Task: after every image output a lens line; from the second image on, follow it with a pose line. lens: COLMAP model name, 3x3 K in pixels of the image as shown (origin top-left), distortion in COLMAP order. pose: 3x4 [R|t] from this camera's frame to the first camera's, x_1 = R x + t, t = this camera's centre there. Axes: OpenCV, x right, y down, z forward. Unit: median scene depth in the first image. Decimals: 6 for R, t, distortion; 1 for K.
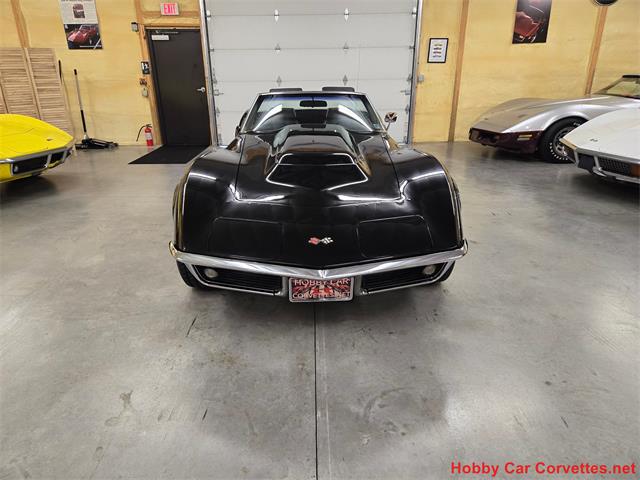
lens RADIAL K [[429.4, 0, 324.2], [0, 429.4, 231.0], [0, 0, 1]] dist [0.056800, -0.047153]
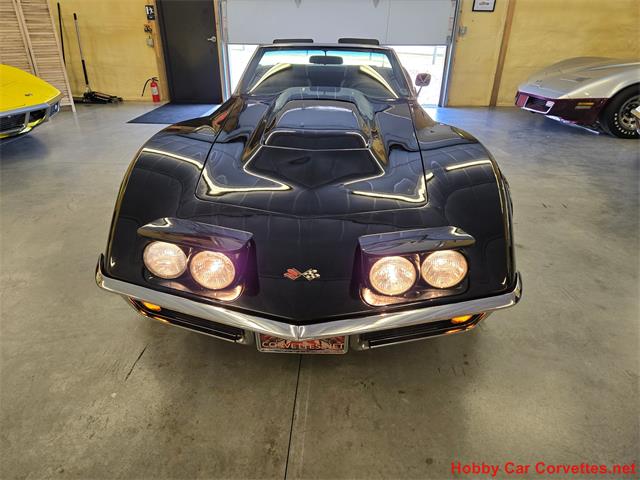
lens RADIAL K [[429.4, 0, 324.2], [0, 429.4, 231.0], [0, 0, 1]] dist [0.056800, -0.047153]
pose [[0.997317, 0.045477, -0.057356, 0.031027], [-0.039805, 0.994544, 0.096422, -0.054722], [0.061429, -0.093880, 0.993687, 0.168655]]
